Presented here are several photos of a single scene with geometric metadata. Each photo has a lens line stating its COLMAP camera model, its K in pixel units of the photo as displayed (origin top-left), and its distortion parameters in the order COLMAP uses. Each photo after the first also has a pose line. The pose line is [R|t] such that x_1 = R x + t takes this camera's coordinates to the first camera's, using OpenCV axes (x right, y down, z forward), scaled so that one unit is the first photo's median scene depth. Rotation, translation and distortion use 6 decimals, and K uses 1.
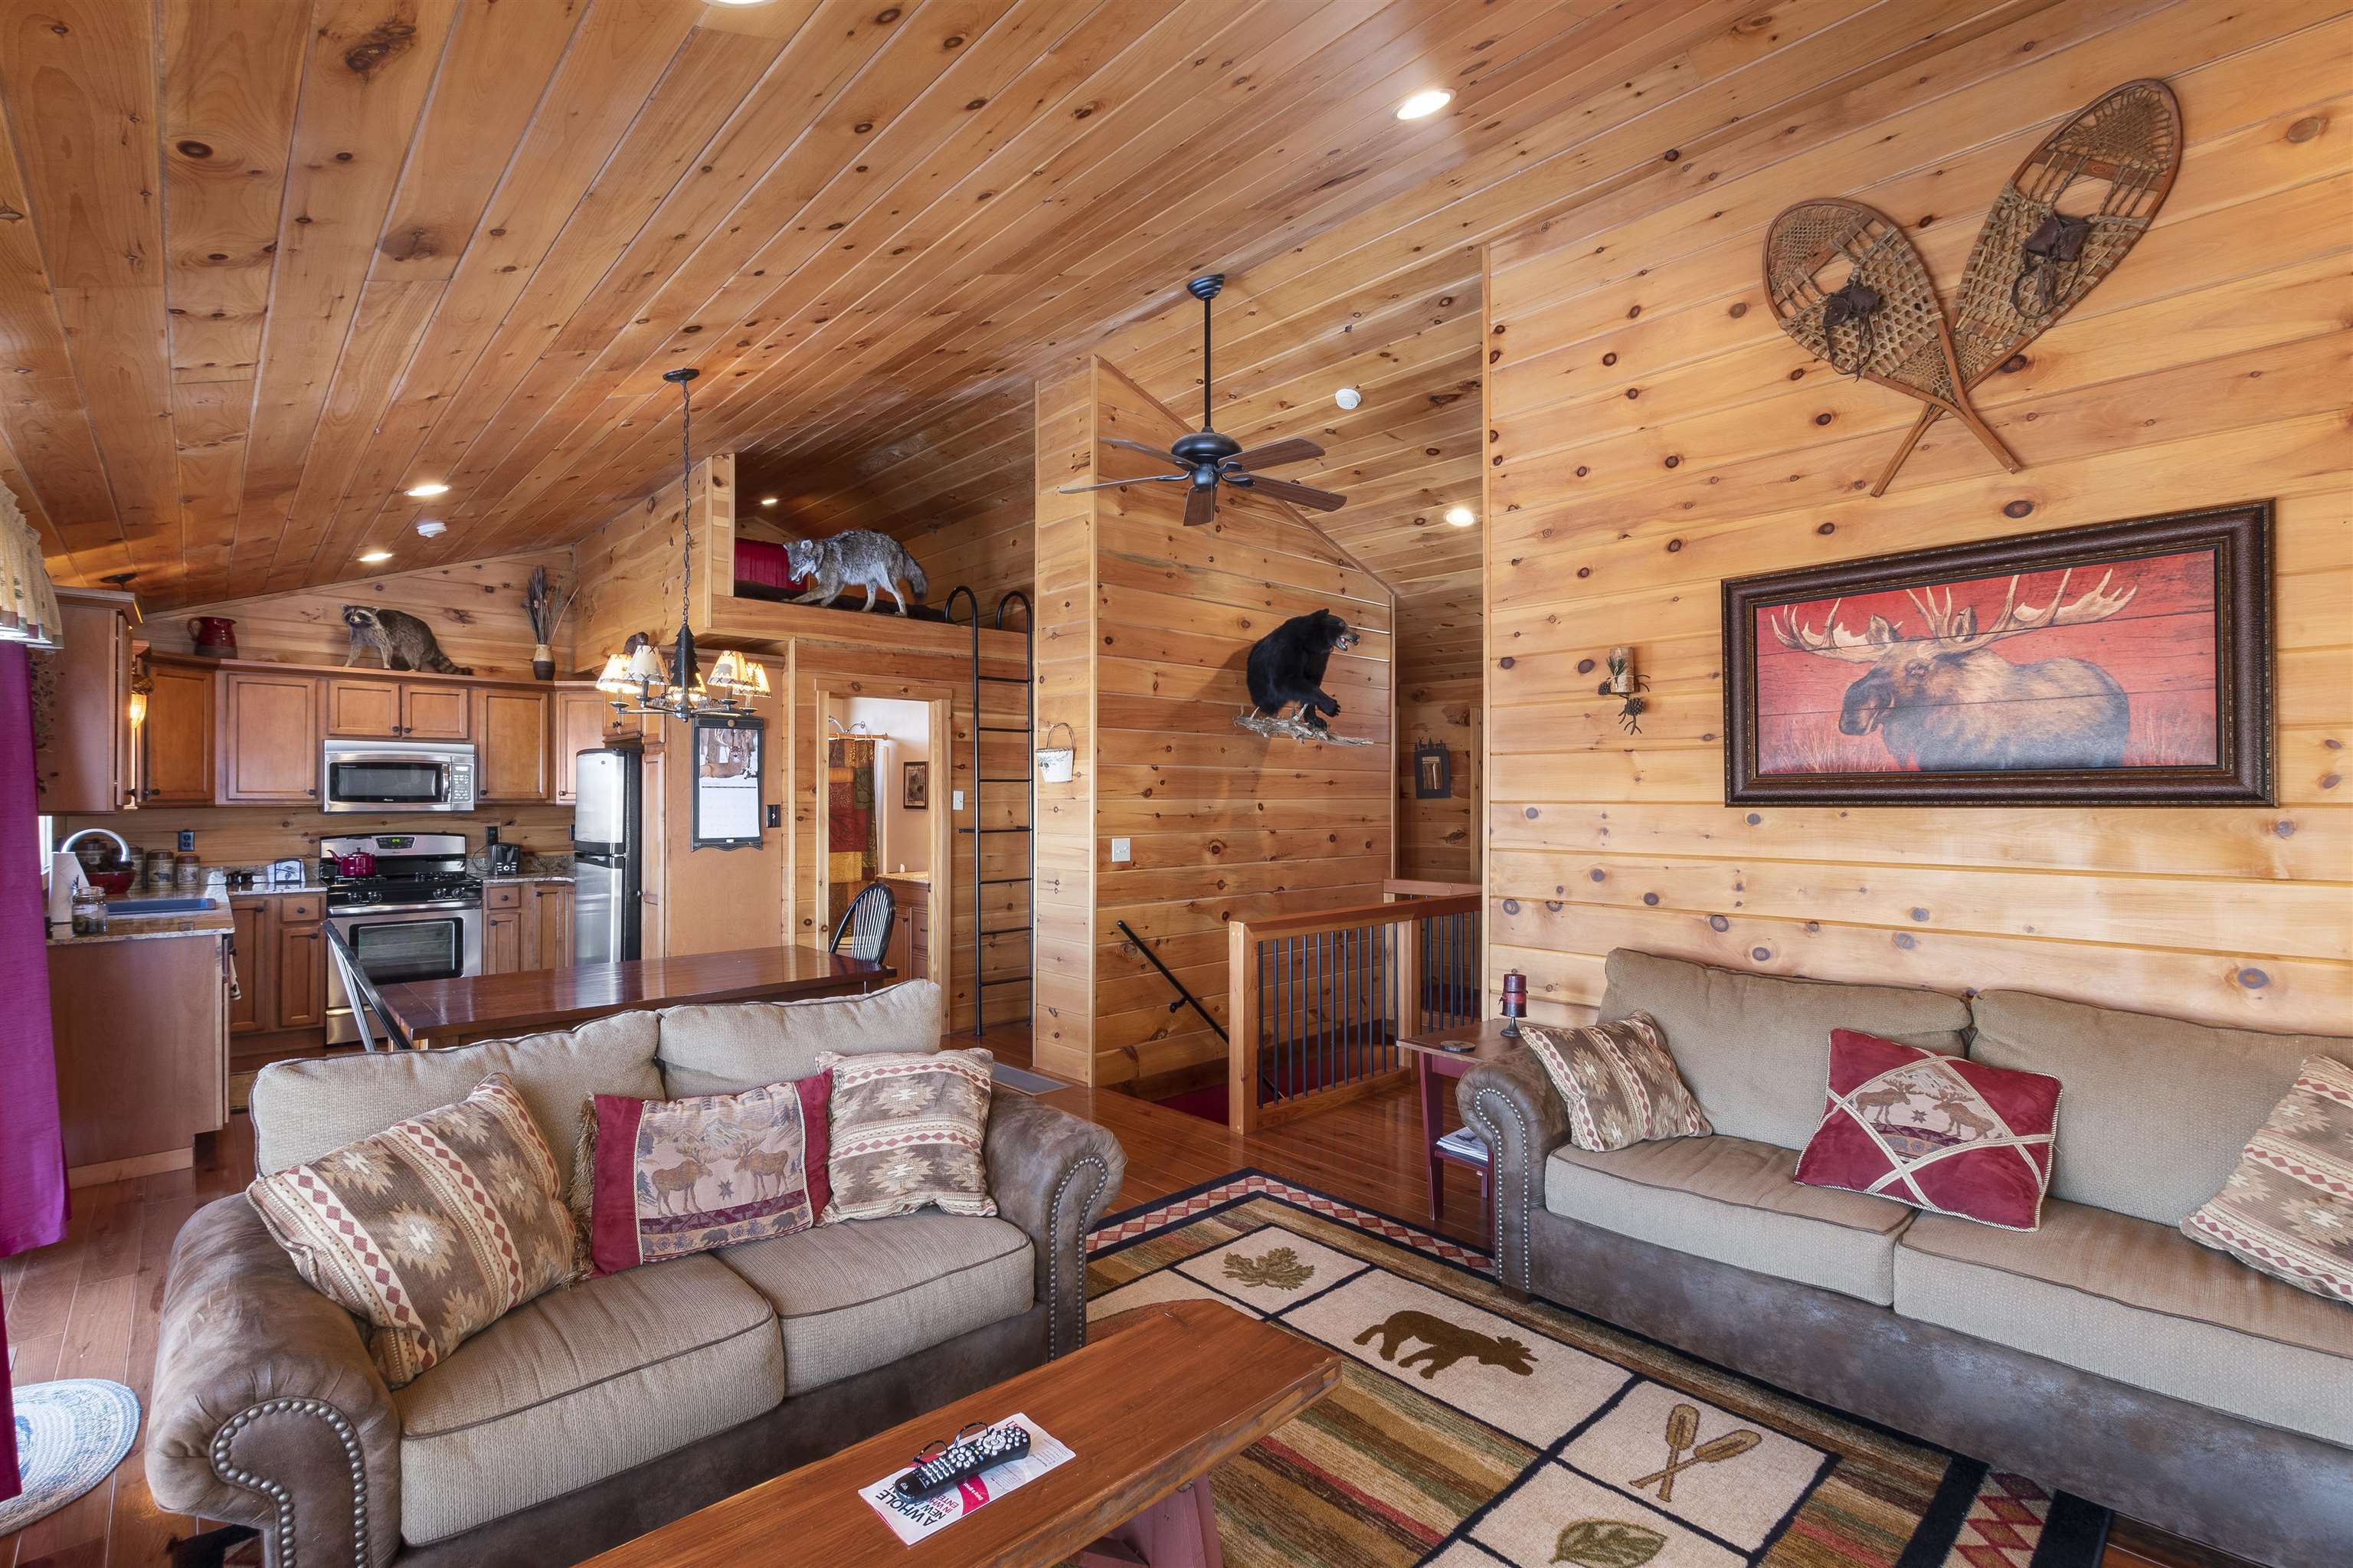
lens RADIAL K [[816.6, 0, 986.1], [0, 816.6, 798.2], [0, 0, 1]] dist [-0.000122, -0.000069]
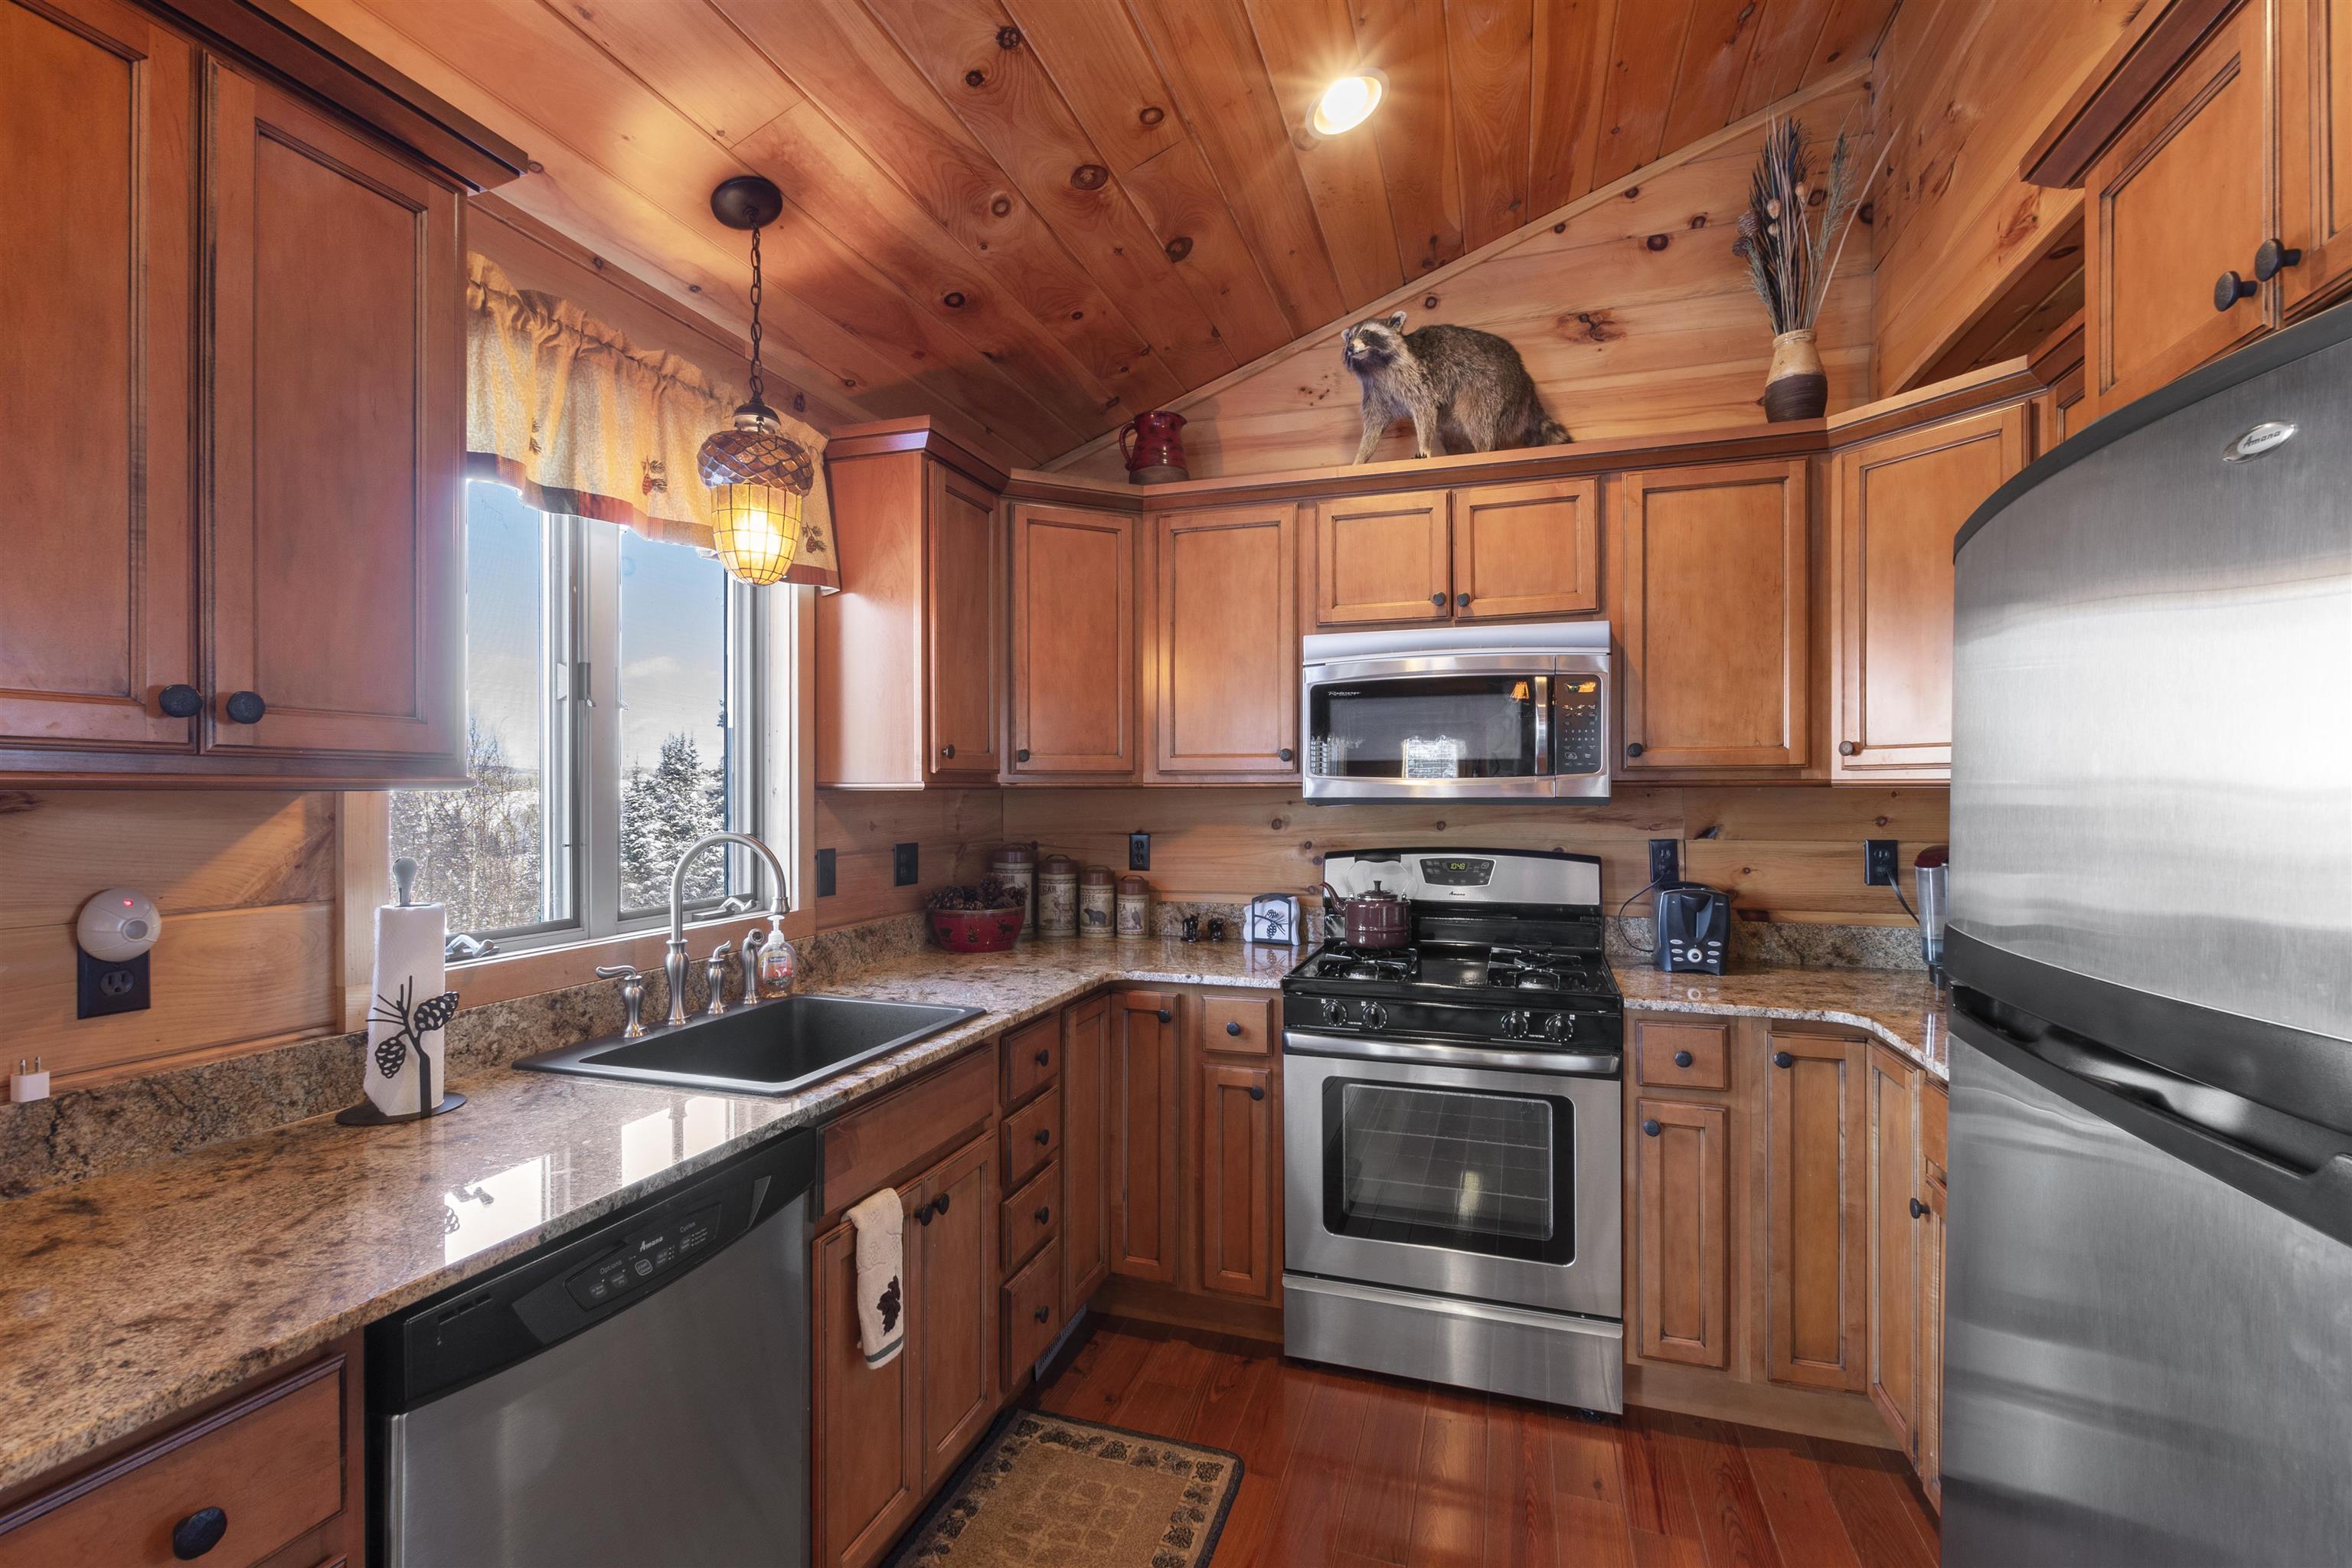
lens RADIAL K [[1009.7, 0, 1271.7], [0, 1009.7, 790.7], [0, 0, 1]] dist [0.008673, 0.000303]
pose [[0.571695, -0.002910, -0.820461, -0.368453], [0.002807, 0.999995, -0.001591, 0.013232], [0.820461, -0.001393, 0.571700, 0.666243]]
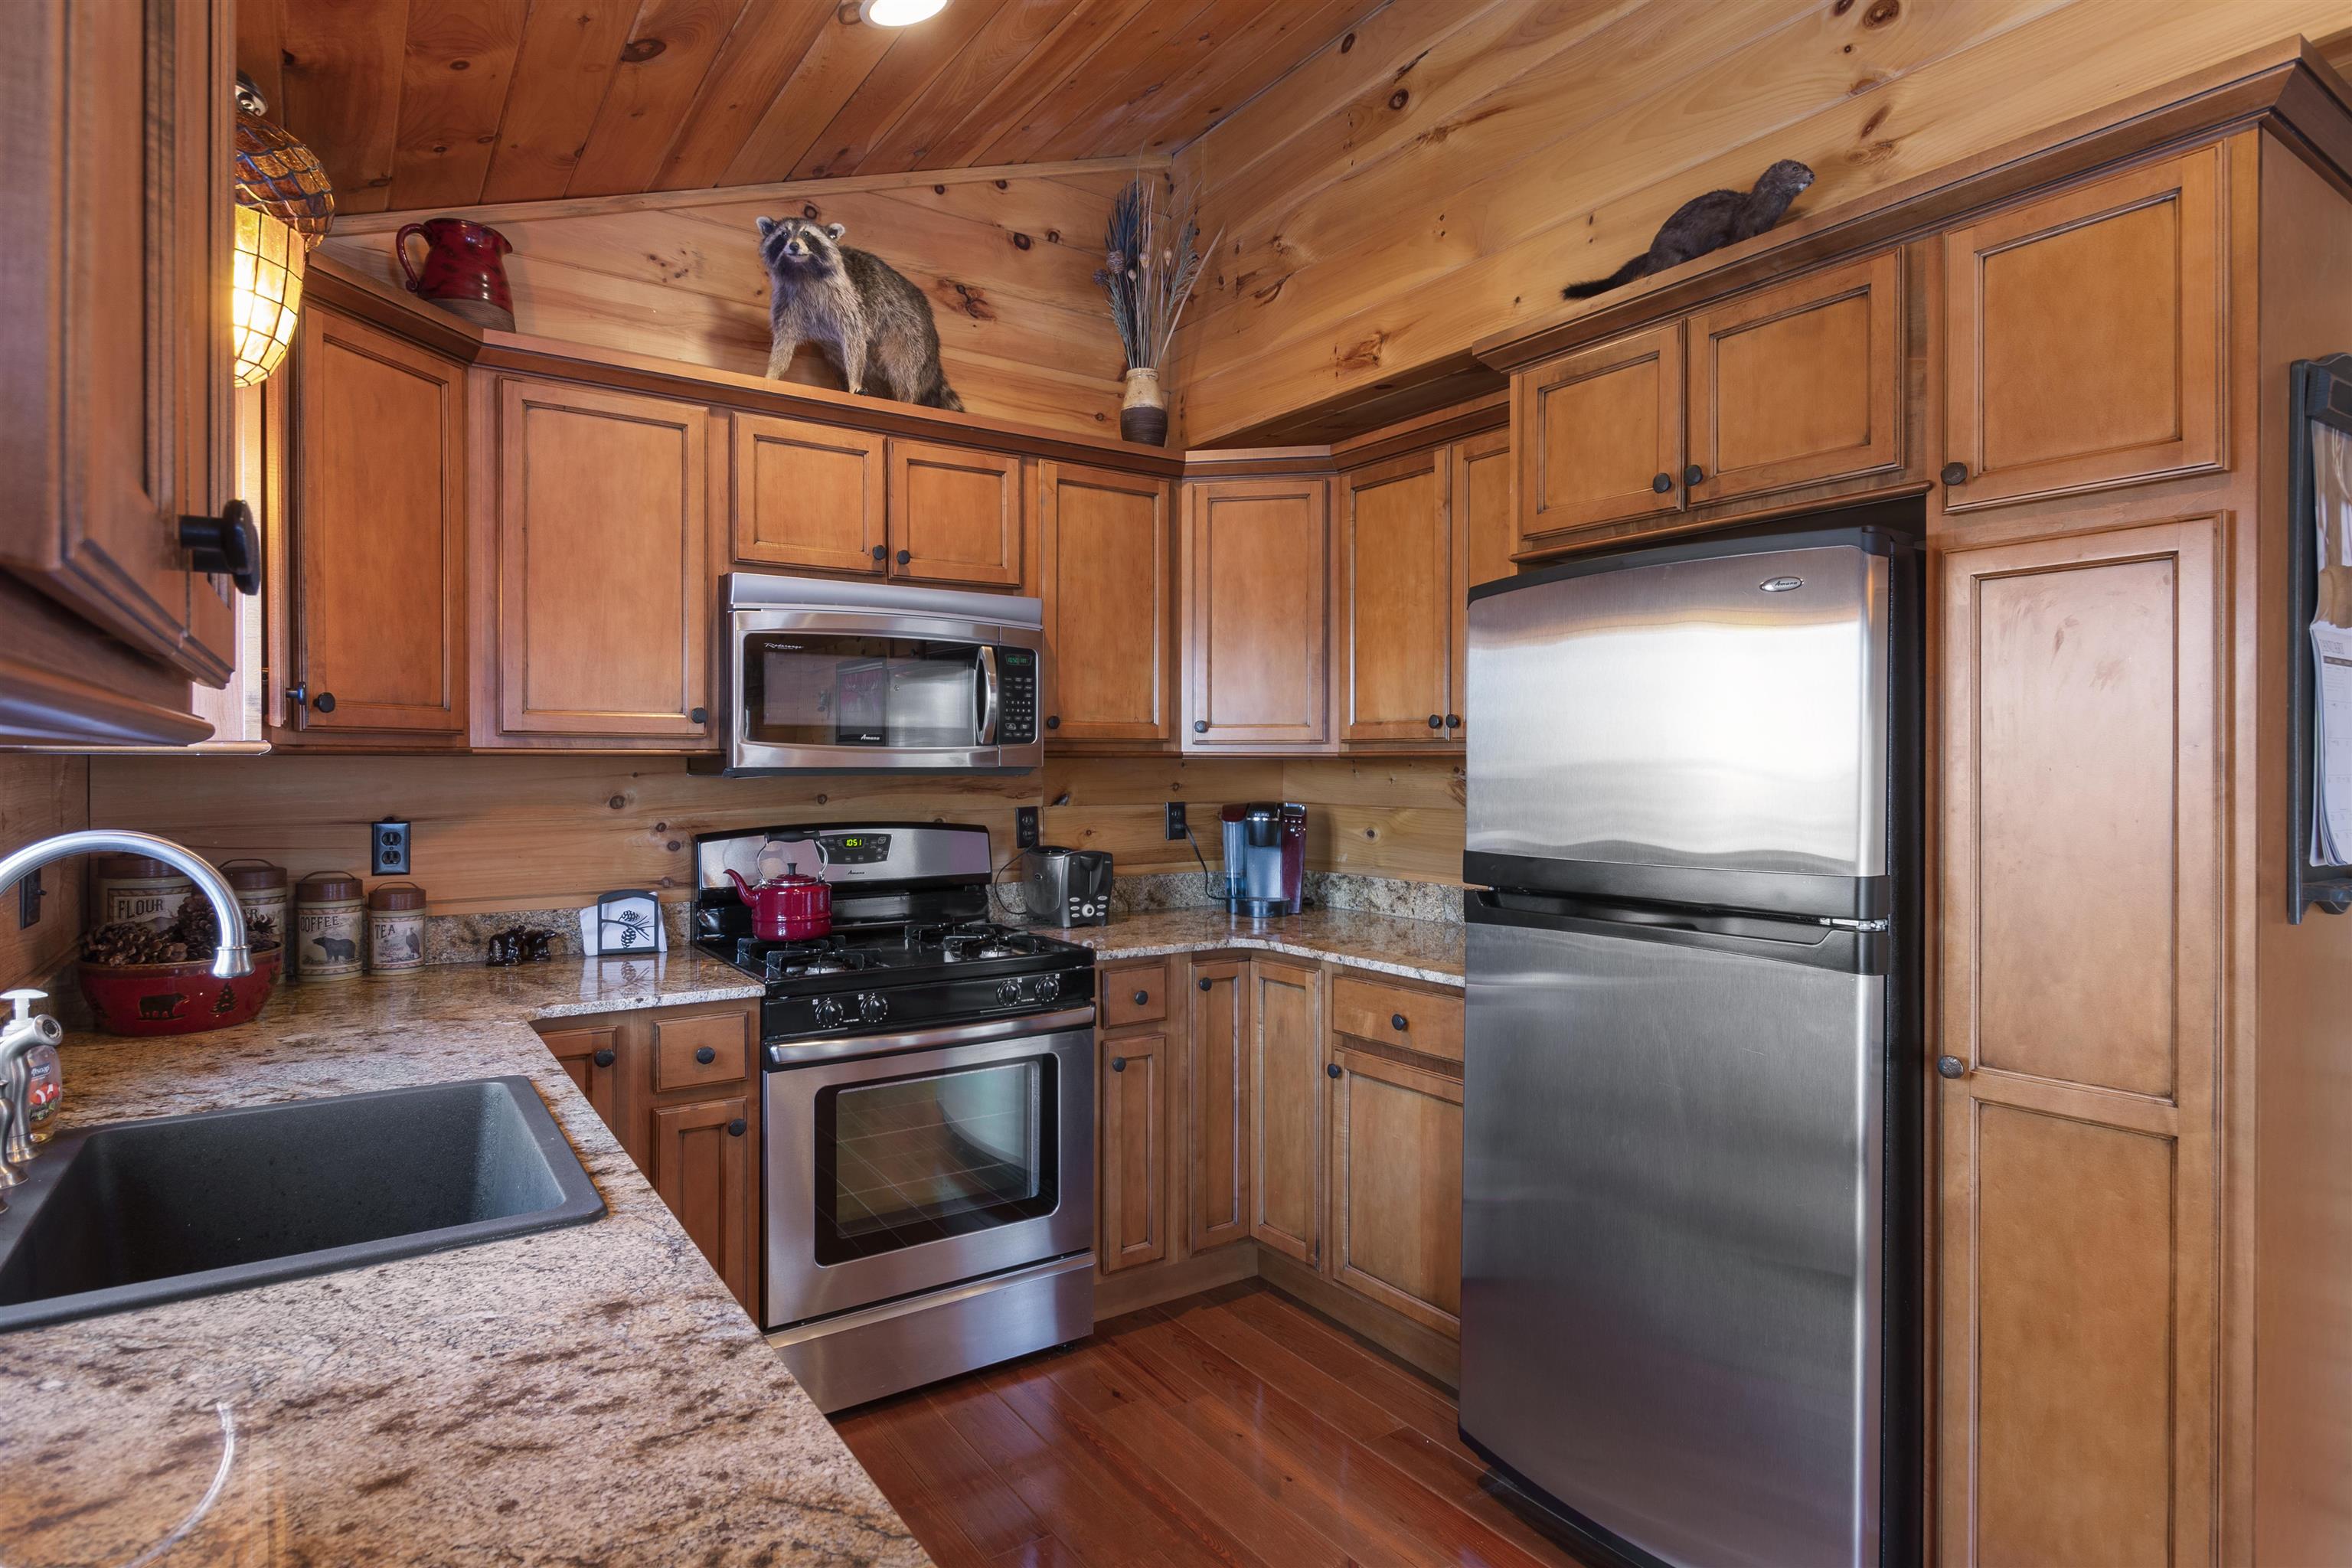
lens RADIAL K [[1100.3, 0, 1171.0], [0, 1100.3, 769.3], [0, 0, 1]] dist [0.002229, 0.000536]
pose [[0.993128, -0.000018, -0.117032, -0.551056], [0.000658, 0.999985, 0.005430, 0.014319], [0.117030, -0.005470, 0.993113, 0.527458]]
